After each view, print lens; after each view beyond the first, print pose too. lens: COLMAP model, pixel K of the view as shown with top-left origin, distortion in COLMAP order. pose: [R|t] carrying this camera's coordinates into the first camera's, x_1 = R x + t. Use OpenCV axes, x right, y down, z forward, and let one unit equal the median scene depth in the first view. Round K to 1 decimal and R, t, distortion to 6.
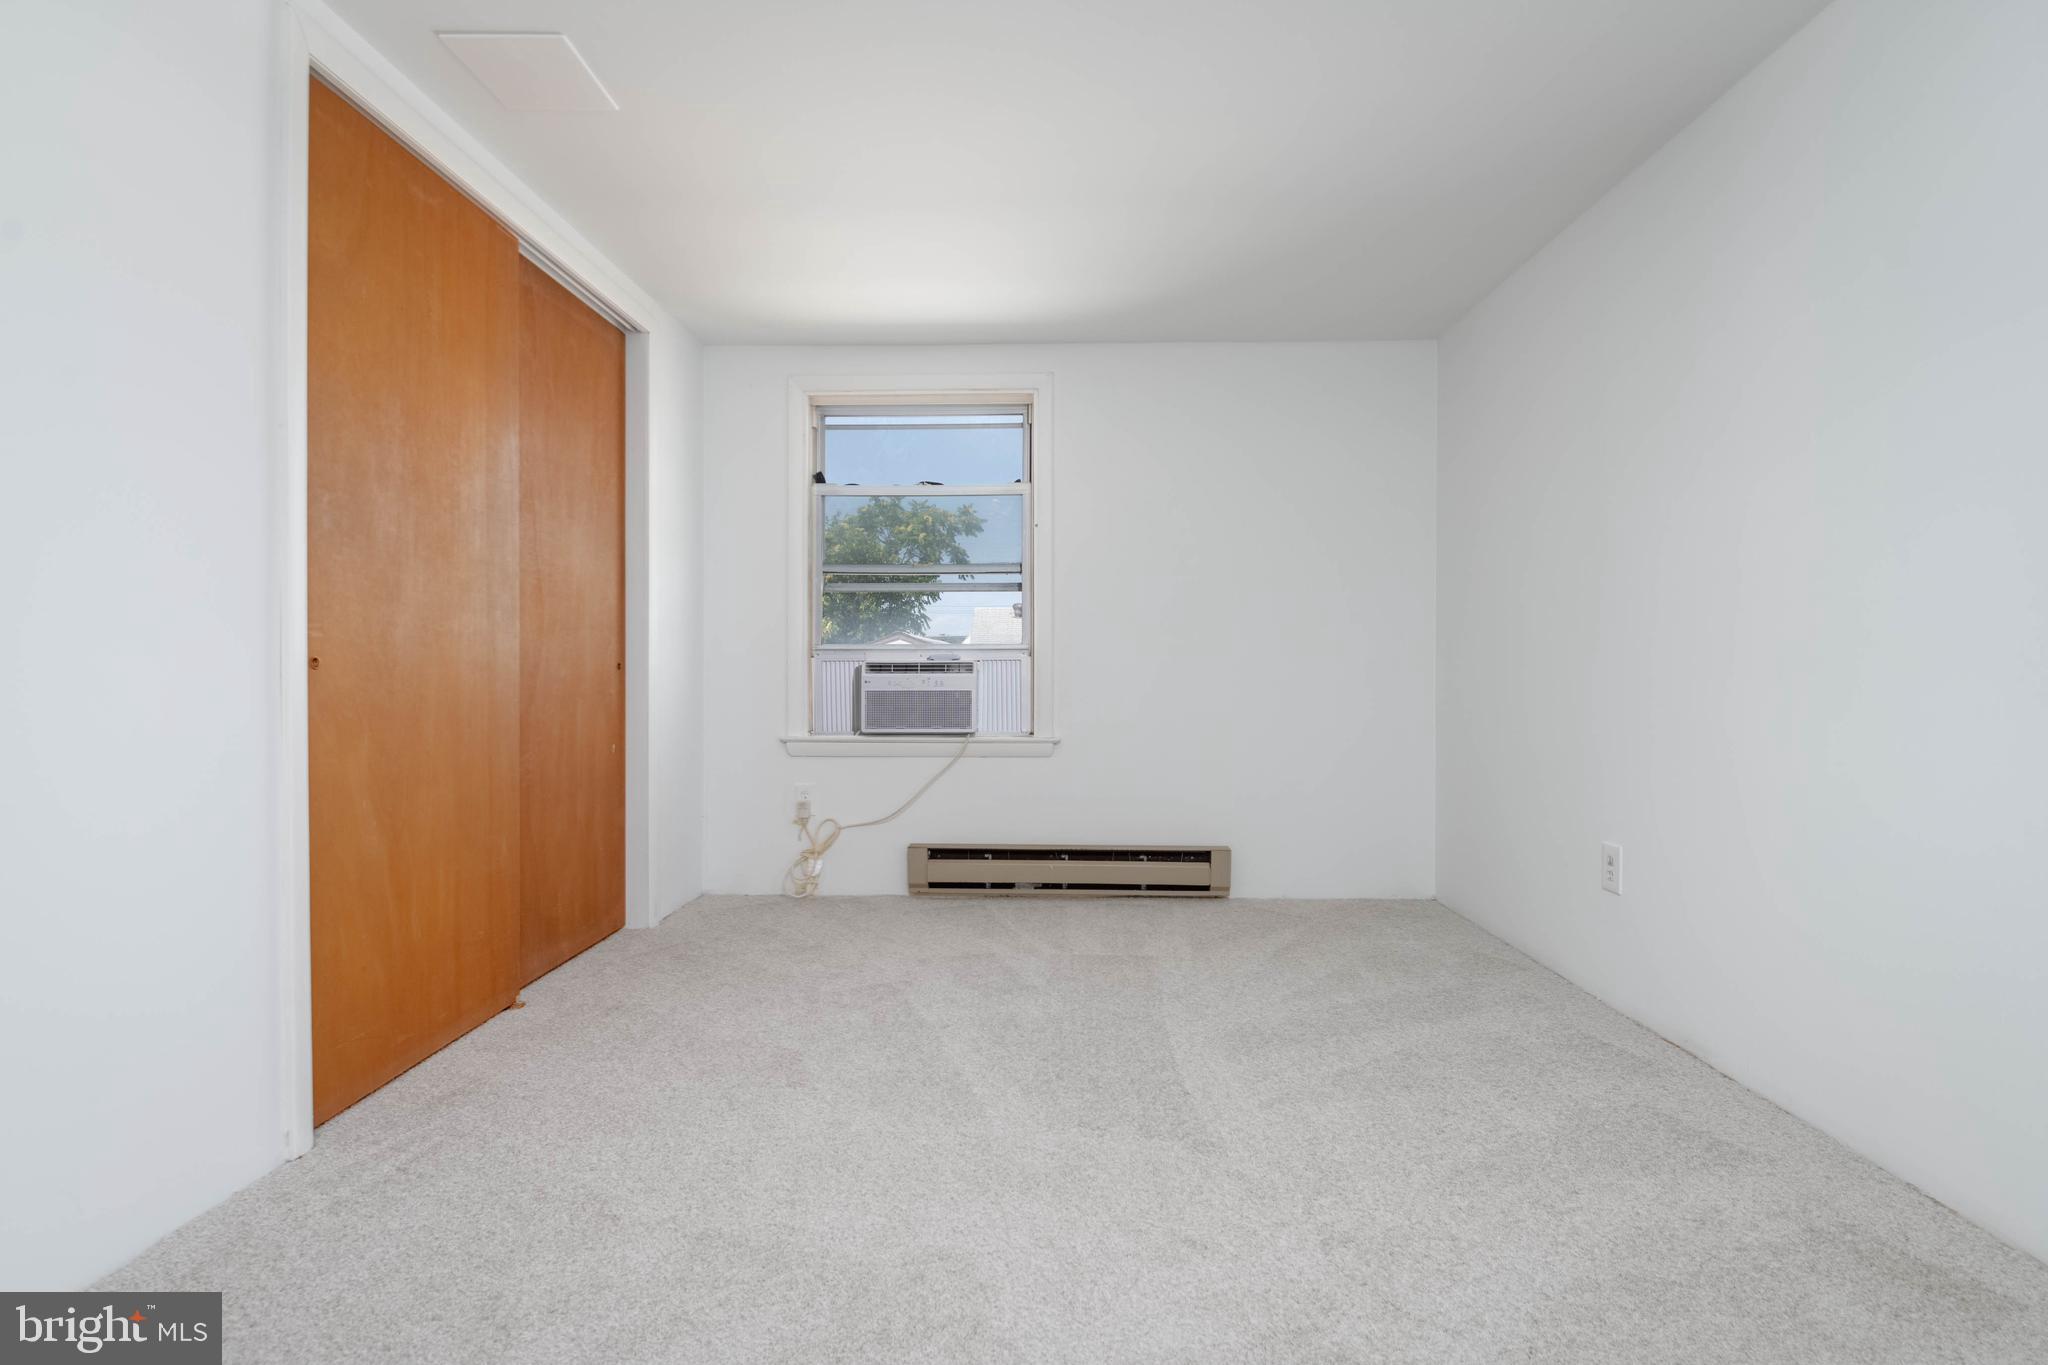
lens RADIAL K [[1030.0, 0, 1066.6], [0, 1030.0, 680.8], [0, 0, 1]] dist [-0.011969, 0.000675]
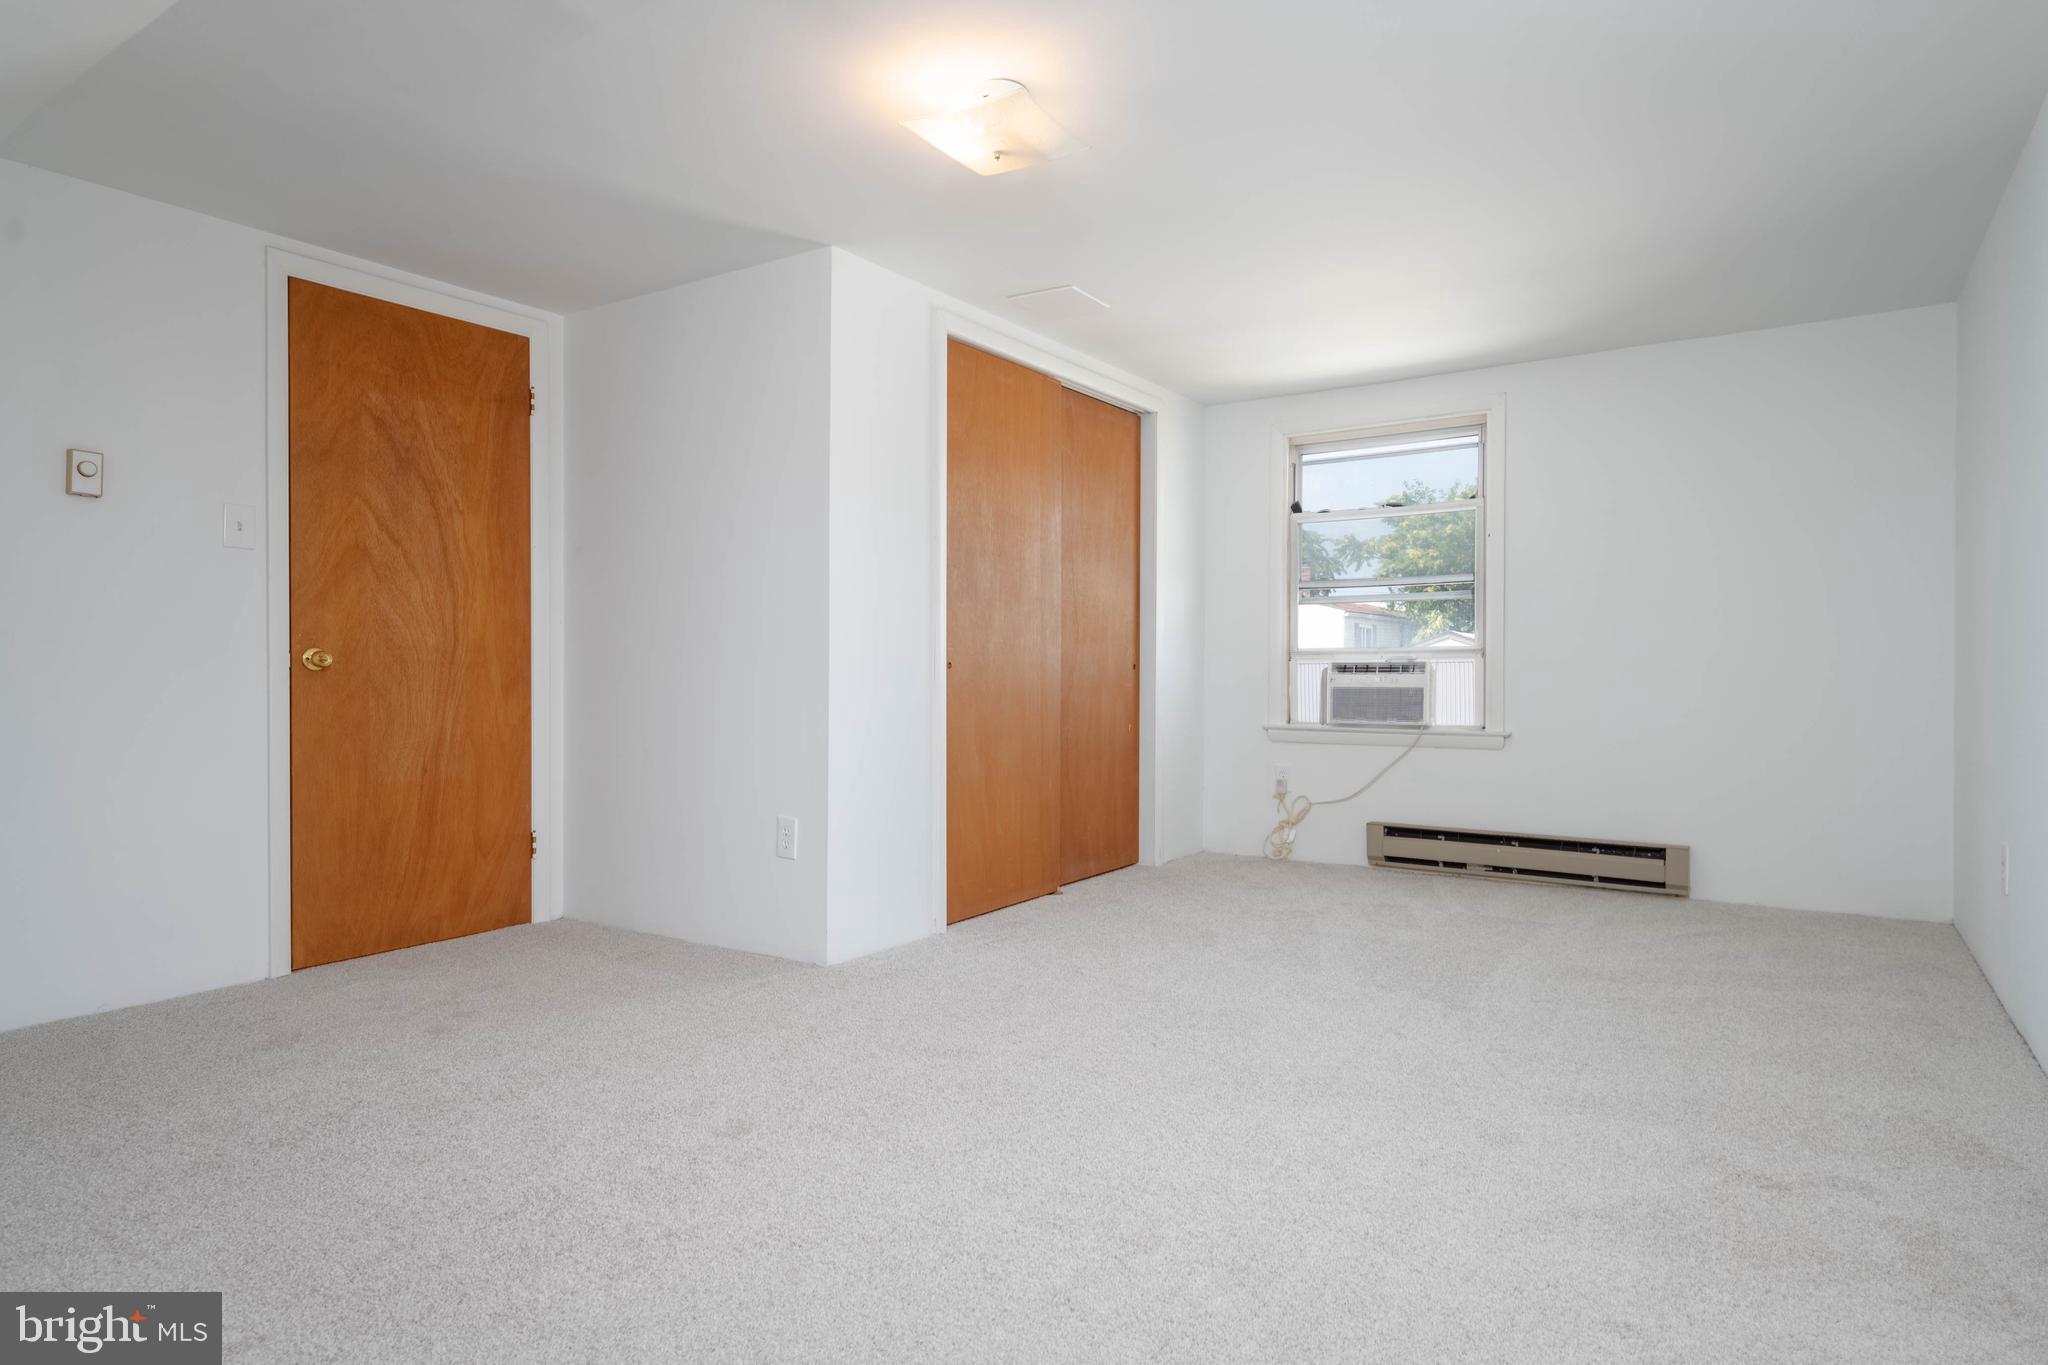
lens RADIAL K [[1187.1, 0, 1024.0], [0, 1187.1, 682.5], [0, 0, 1]] dist [0.000606, 0.000138]
pose [[0.843292, 0.007285, -0.537406, 0.235719], [-0.006550, 0.999973, 0.003276, 0.002208], [0.537416, 0.000757, 0.843317, -0.326854]]
